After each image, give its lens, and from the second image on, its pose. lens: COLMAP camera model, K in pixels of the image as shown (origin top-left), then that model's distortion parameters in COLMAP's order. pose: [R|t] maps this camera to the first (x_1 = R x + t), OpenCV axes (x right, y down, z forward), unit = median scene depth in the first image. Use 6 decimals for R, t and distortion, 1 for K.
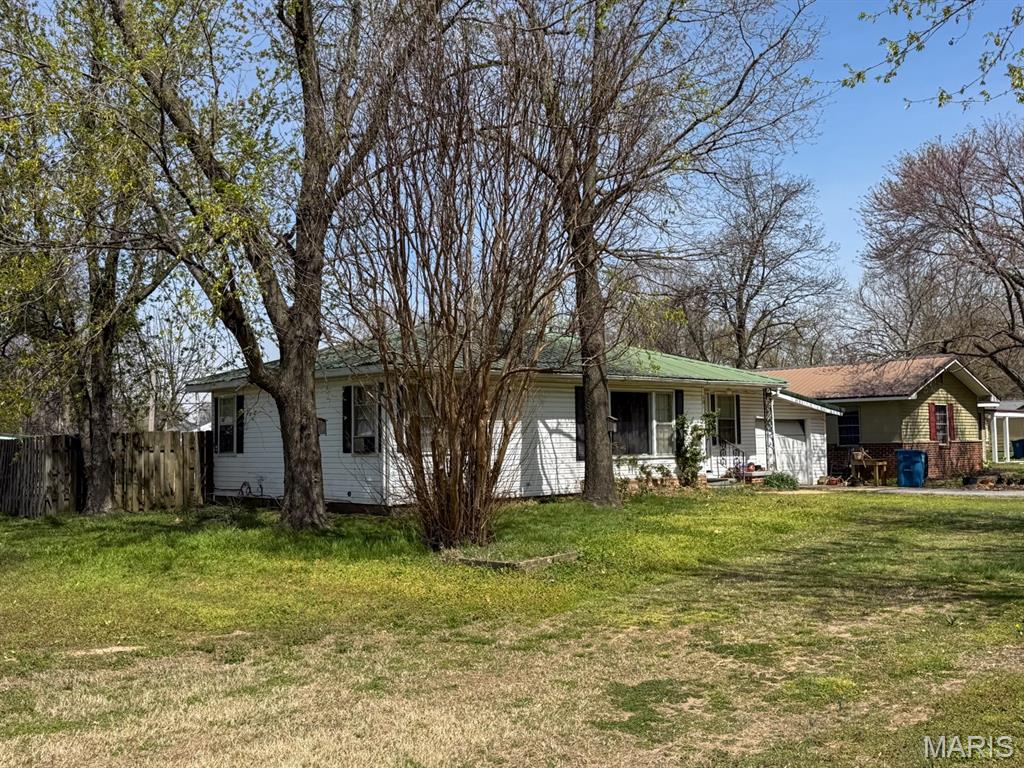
lens RADIAL K [[1021.7, 0, 511.9], [0, 1021.7, 323.9], [0, 0, 1]] dist [0.051602, 0.000942]
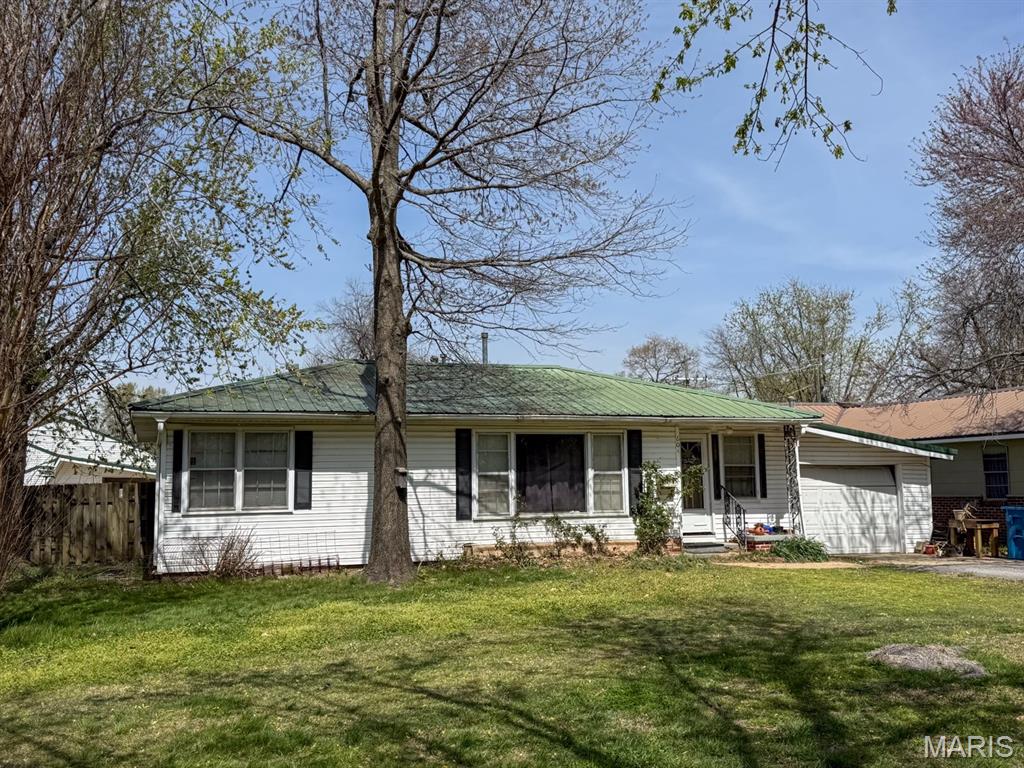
lens RADIAL K [[1021.7, 0, 511.9], [0, 1021.7, 323.9], [0, 0, 1]] dist [0.051602, 0.000942]
pose [[0.921300, -0.058470, -0.384433, 0.400807], [0.043491, 0.997922, -0.047551, 0.016190], [0.386414, 0.027090, 0.921928, 0.234762]]
